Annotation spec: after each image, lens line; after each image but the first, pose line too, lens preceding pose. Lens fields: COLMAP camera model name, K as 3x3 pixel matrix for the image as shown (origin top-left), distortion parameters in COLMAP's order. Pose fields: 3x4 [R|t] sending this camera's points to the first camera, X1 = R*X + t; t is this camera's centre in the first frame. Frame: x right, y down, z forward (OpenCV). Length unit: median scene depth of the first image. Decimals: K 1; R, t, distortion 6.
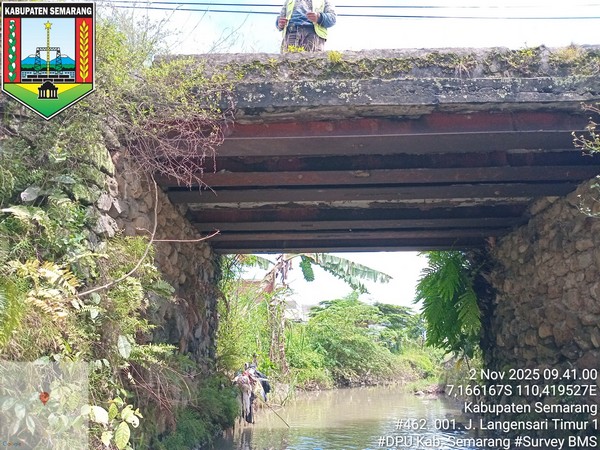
lens RADIAL K [[449.1, 0, 300.0], [0, 449.1, 225.0], [0, 0, 1]] dist [0.073520, -0.131634]
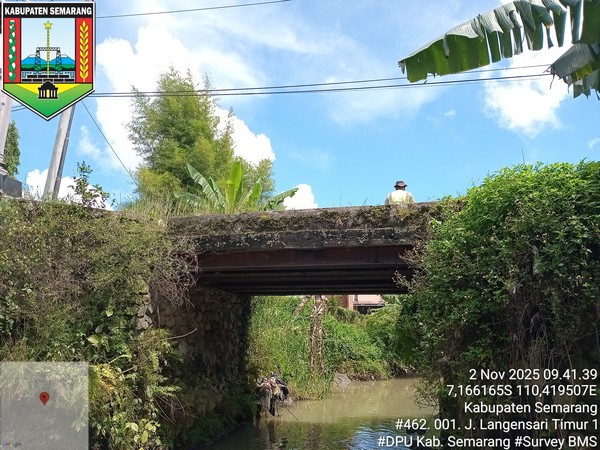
lens RADIAL K [[449.1, 0, 300.0], [0, 449.1, 225.0], [0, 0, 1]] dist [0.073520, -0.131634]
pose [[0.975252, -0.031940, -0.218776, 0.569446], [0.043890, 0.997785, 0.049982, -0.422875], [0.216695, -0.058347, 0.974494, -0.608820]]
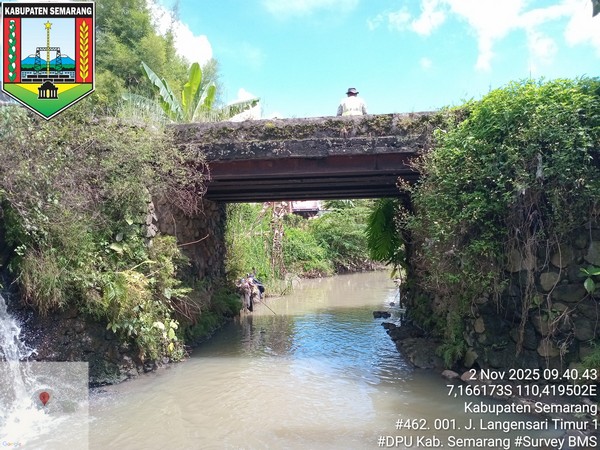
lens RADIAL K [[449.1, 0, 300.0], [0, 449.1, 225.0], [0, 0, 1]] dist [0.073520, -0.131634]
pose [[0.998032, -0.015775, -0.060695, 0.286862], [0.031061, 0.965134, 0.259907, -0.448685], [0.054478, -0.261281, 0.963724, -0.725594]]
